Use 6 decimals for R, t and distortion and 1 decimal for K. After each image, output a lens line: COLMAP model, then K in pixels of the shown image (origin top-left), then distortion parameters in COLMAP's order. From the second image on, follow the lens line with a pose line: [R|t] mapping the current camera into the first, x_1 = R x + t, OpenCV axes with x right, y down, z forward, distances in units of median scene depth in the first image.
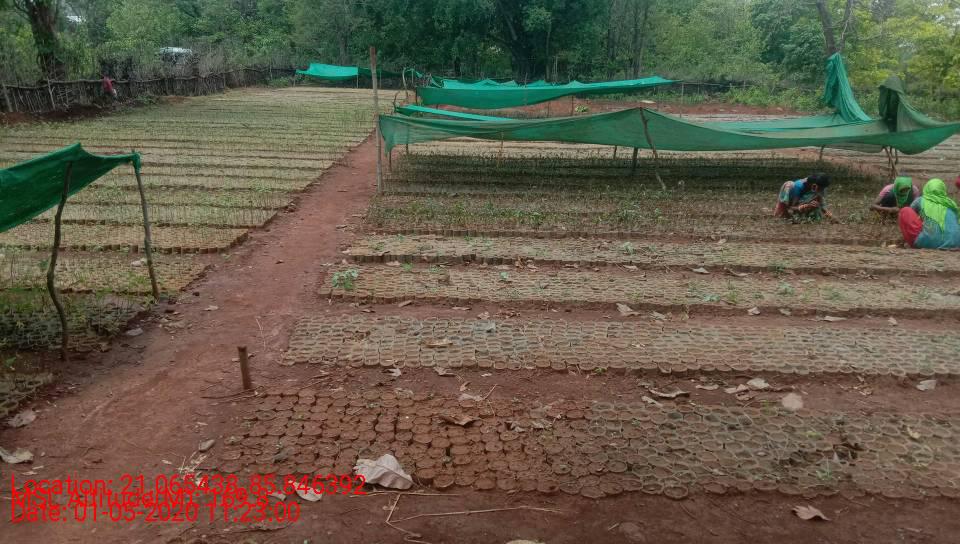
lens RADIAL K [[823.4, 0, 480.1], [0, 823.4, 272.6], [0, 0, 1]] dist [0.041367, -0.031964]
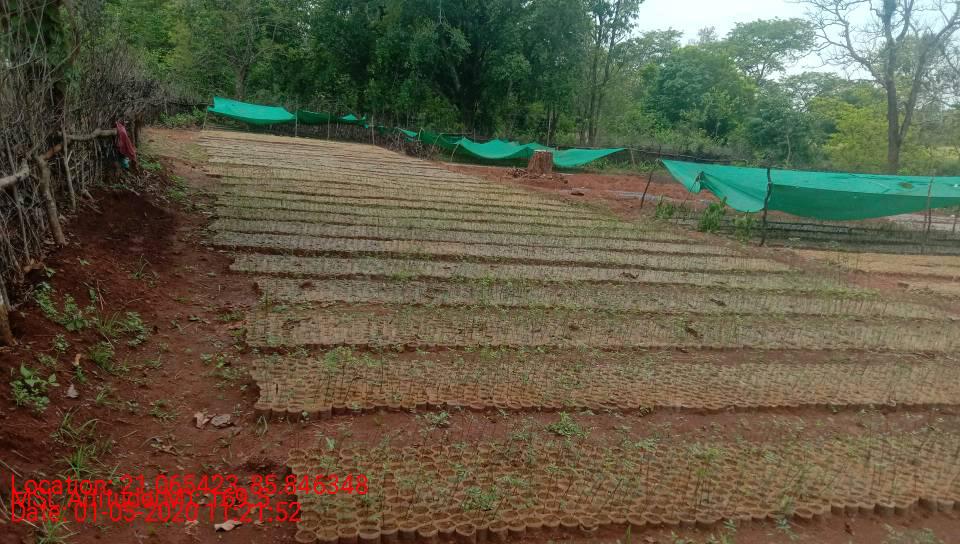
lens RADIAL K [[823.4, 0, 483.4], [0, 823.4, 270.3], [0, 0, 1]] dist [0.041367, -0.031964]
pose [[0.959681, 0.018066, 0.280511, -0.173527], [-0.003421, 0.998609, -0.052613, -0.056907], [-0.281071, 0.049532, 0.958408, 0.213324]]
